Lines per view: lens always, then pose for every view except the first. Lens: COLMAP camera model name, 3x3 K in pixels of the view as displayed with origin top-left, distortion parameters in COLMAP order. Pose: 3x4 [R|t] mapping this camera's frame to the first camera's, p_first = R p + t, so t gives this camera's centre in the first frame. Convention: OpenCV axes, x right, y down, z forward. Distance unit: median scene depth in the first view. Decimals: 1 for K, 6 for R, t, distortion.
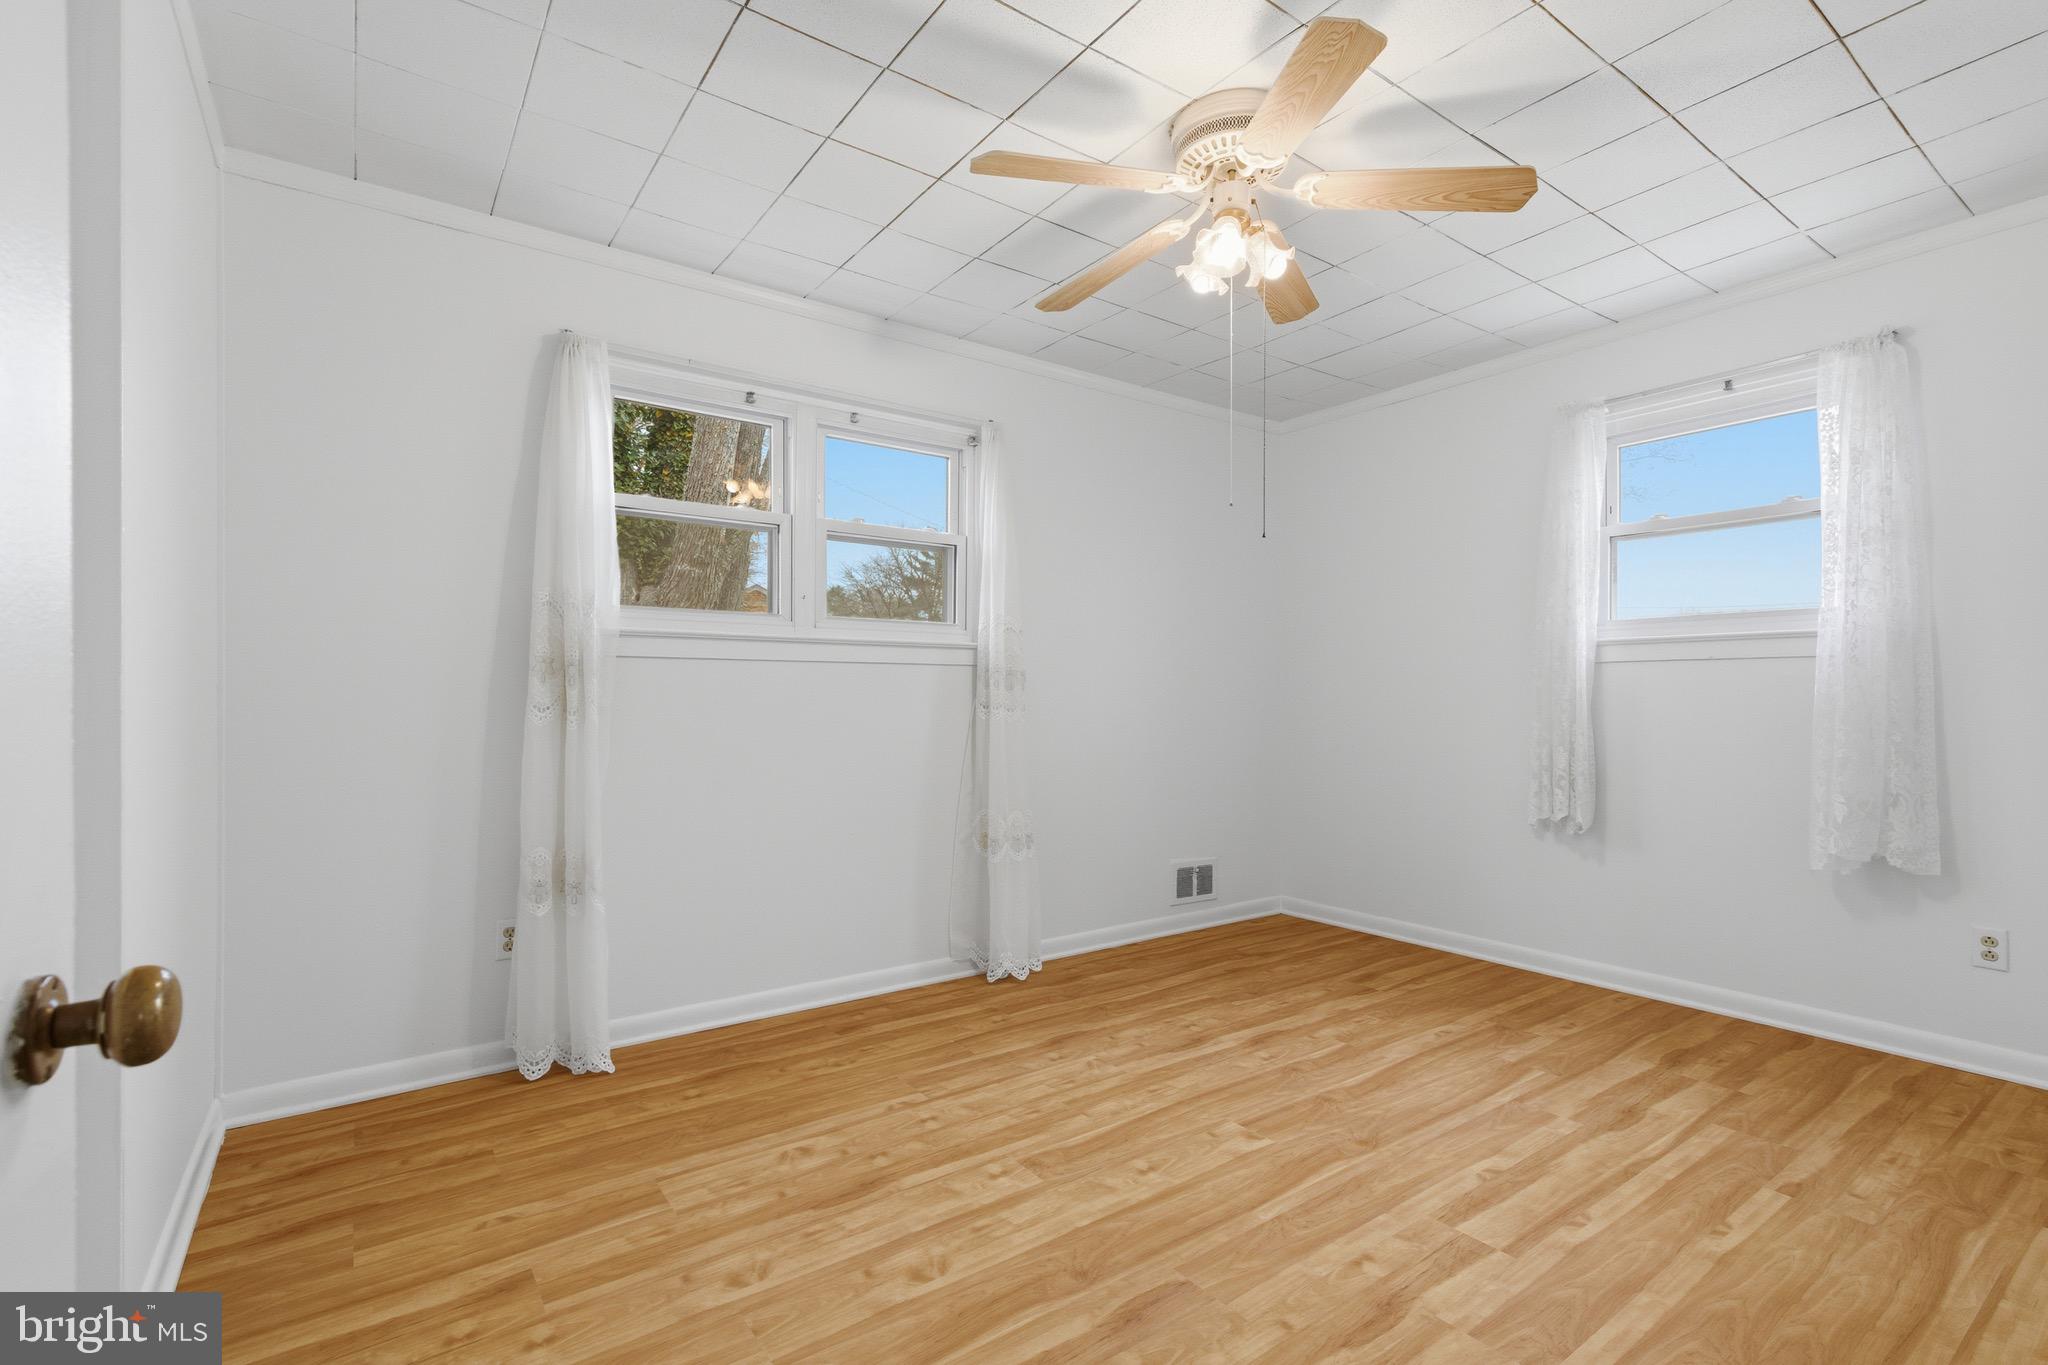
lens RADIAL K [[934.2, 0, 1040.3], [0, 934.2, 685.1], [0, 0, 1]] dist [0.001654, -0.000884]
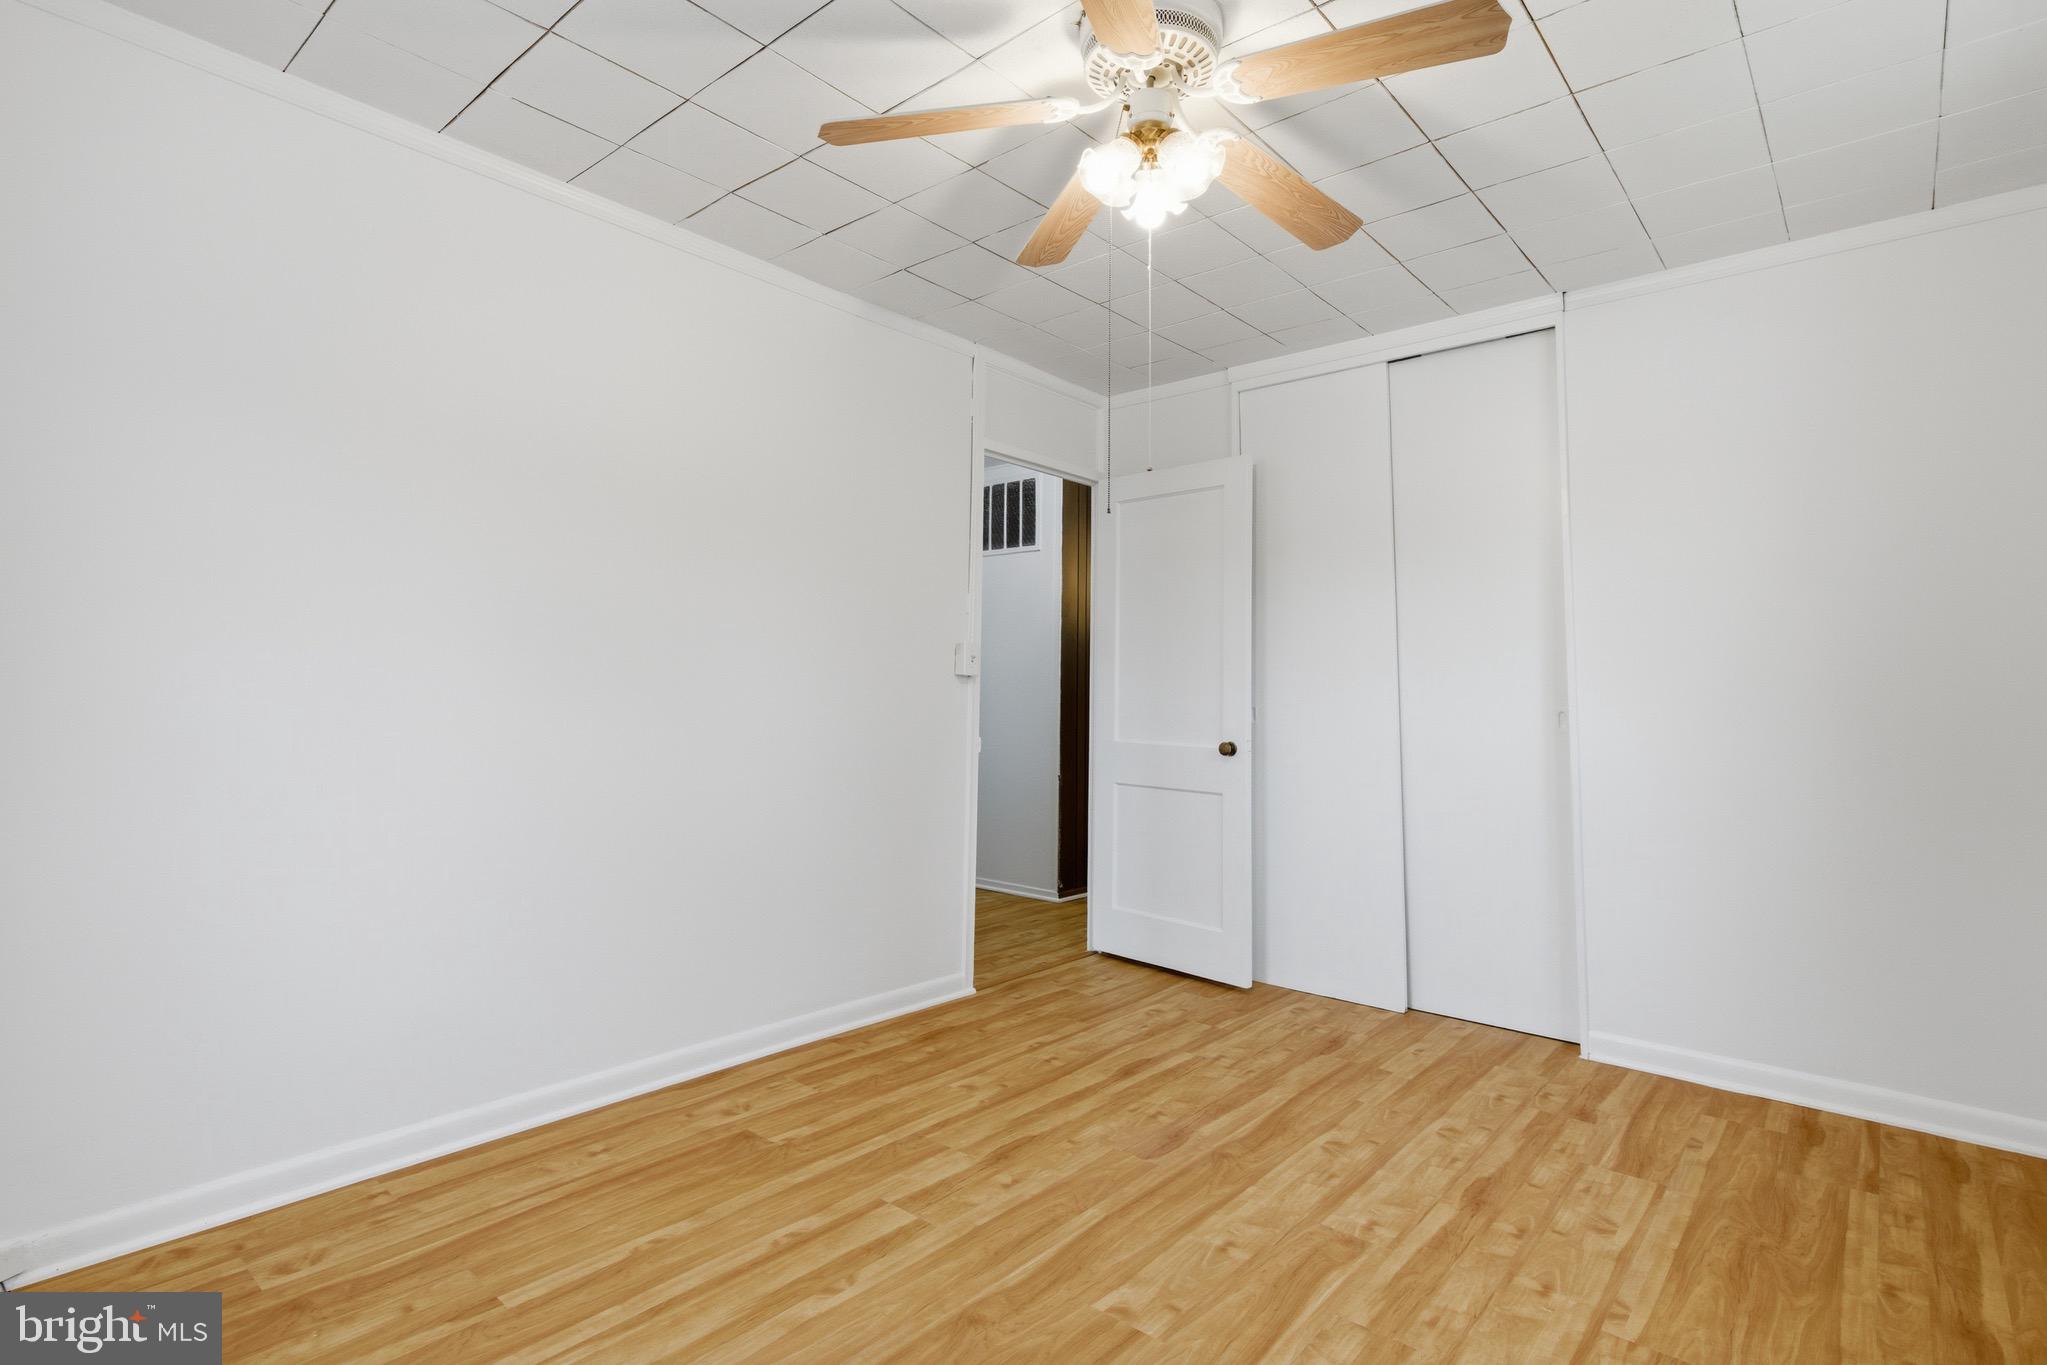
lens RADIAL K [[933.7, 0, 1039.7], [0, 933.7, 685.1], [0, 0, 1]] dist [0.001654, -0.000884]
pose [[-0.972251, -0.015477, -0.233429, 0.534836], [-0.009991, 0.999646, -0.024665, 0.010730], [0.233728, -0.021648, -0.972061, 1.952267]]
